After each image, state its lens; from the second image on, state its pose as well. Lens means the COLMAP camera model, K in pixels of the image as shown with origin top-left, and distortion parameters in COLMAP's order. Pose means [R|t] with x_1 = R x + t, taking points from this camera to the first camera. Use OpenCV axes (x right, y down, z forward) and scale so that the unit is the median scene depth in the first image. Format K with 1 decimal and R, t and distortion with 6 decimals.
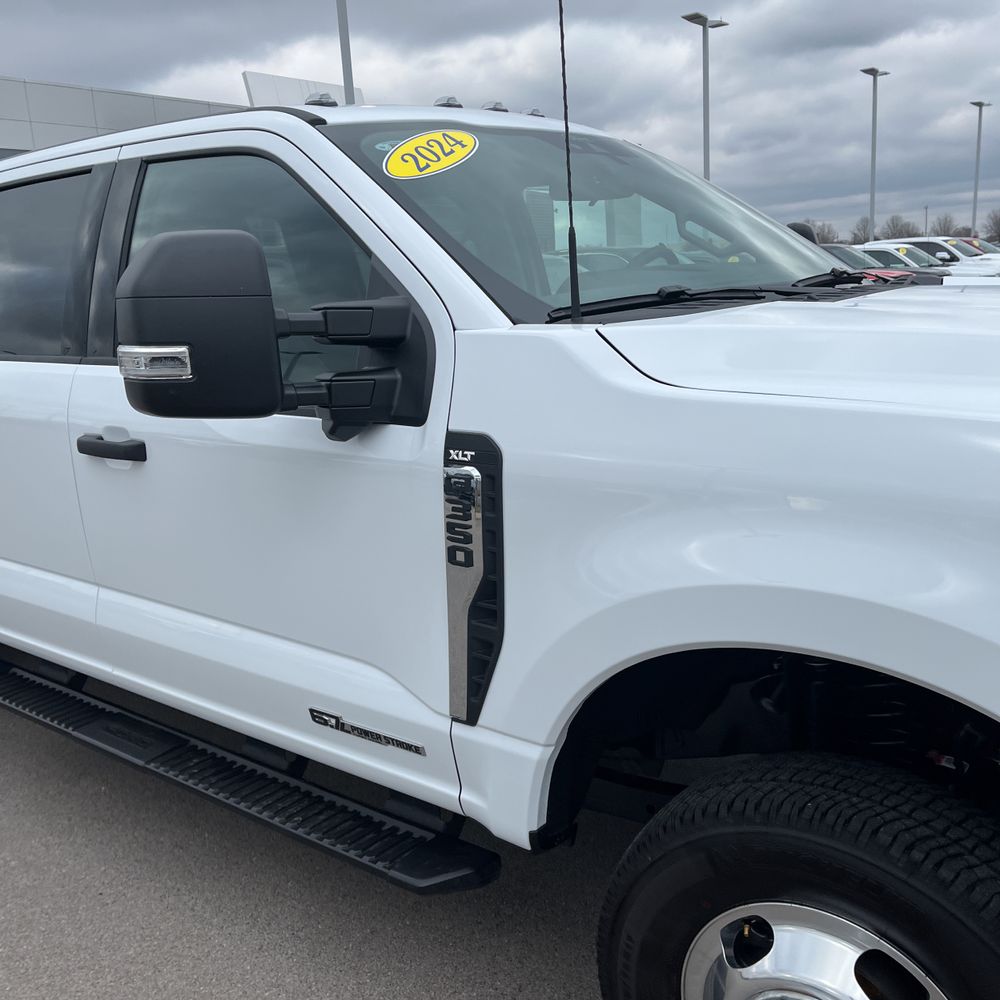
lens RADIAL K [[1023.8, 0, 500.0], [0, 1023.8, 500.0], [0, 0, 1]] dist [0.043124, -0.020070]
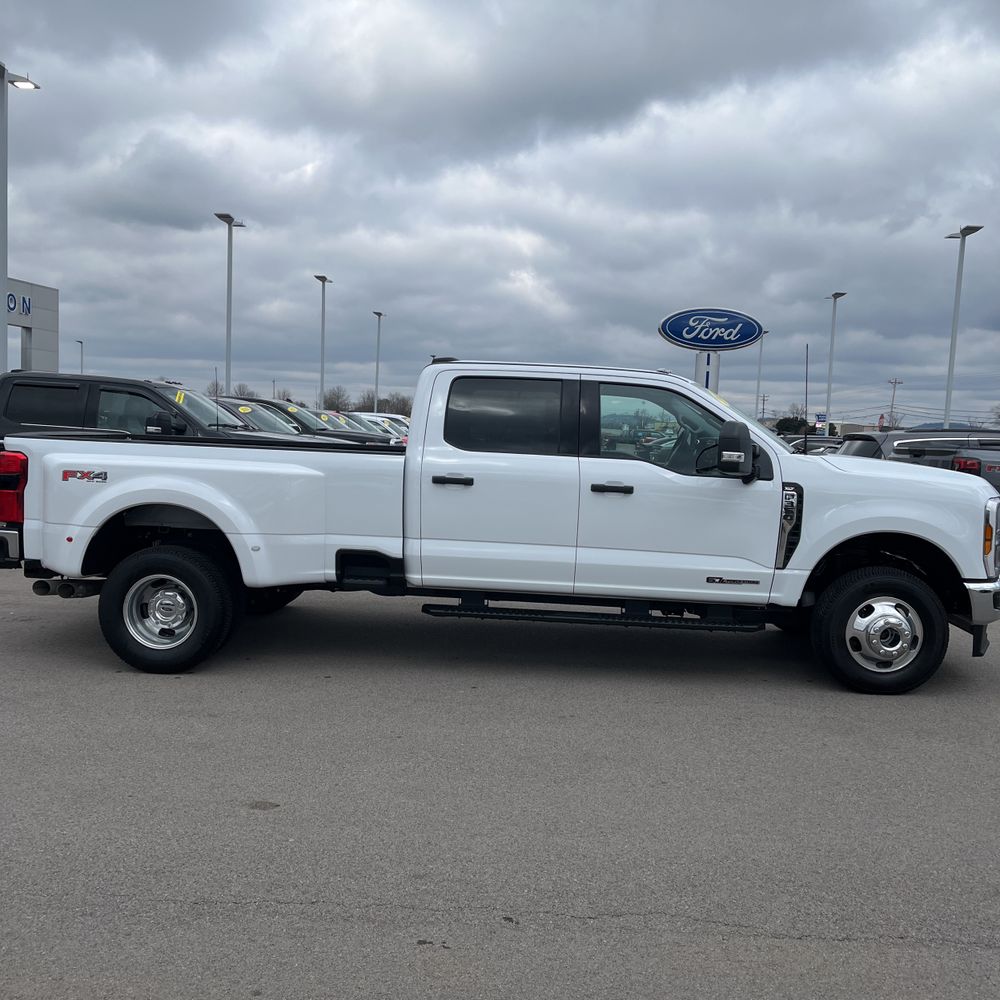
lens RADIAL K [[1015.8, 0, 496.3], [0, 1015.8, 520.6], [0, 0, 1]] dist [0.060311, -0.077089]
pose [[0.803695, 0.037020, 0.593889, -2.769241], [0.039086, 0.992623, -0.114769, 0.406019], [-0.593757, 0.115452, 0.796319, -1.128578]]
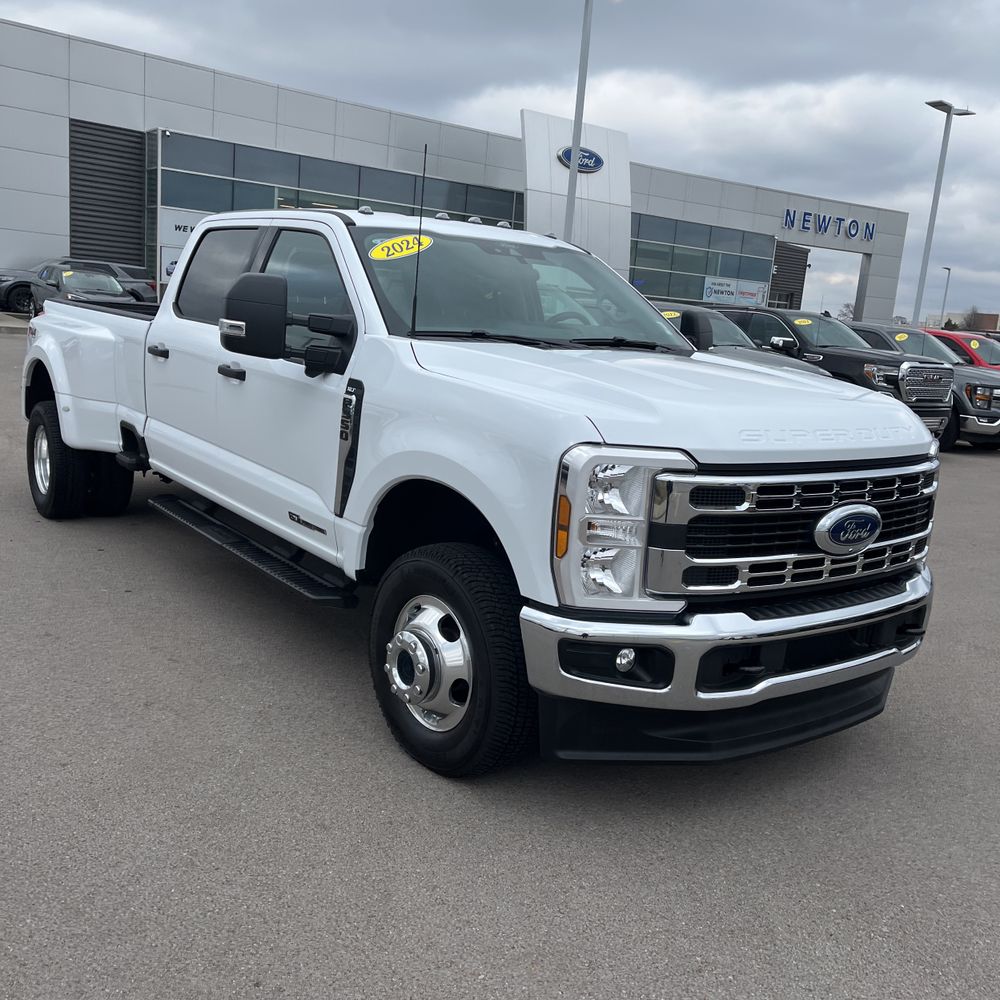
lens RADIAL K [[1023.8, 0, 500.0], [0, 1023.8, 500.0], [0, 0, 1]] dist [0.043124, -0.020070]
pose [[0.959338, 0.181730, -0.215973, 0.736087], [-0.187707, 0.982198, -0.007318, 0.136307], [0.210799, 0.047560, 0.976372, -1.000886]]
